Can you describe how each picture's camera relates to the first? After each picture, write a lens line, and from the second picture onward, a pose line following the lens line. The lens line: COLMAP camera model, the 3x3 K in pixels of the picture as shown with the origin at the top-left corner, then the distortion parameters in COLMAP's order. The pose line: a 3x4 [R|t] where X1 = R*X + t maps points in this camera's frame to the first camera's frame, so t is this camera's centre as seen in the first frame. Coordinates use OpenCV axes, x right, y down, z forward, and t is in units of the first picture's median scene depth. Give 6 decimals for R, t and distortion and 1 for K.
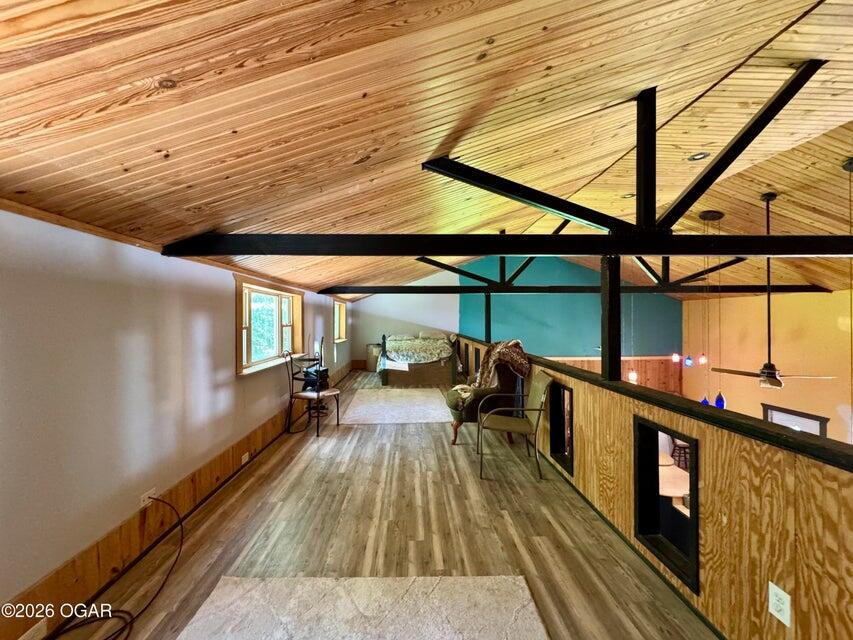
lens RADIAL K [[341.0, 0, 427.9], [0, 341.0, 319.9], [0, 0, 1]] dist [-0.001757, 0.000340]
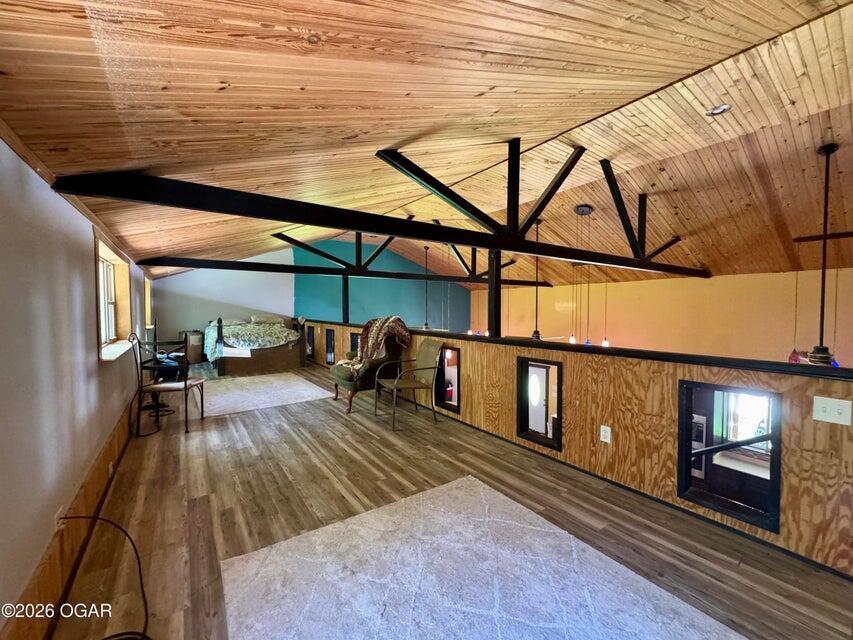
lens RADIAL K [[341.0, 0, 427.4], [0, 341.0, 319.4], [0, 0, 1]] dist [-0.001757, 0.000340]
pose [[0.837679, -0.014982, 0.545957, -0.435199], [-0.002692, 0.999498, 0.031559, 0.051852], [-0.546156, -0.027906, 0.837219, -0.036358]]
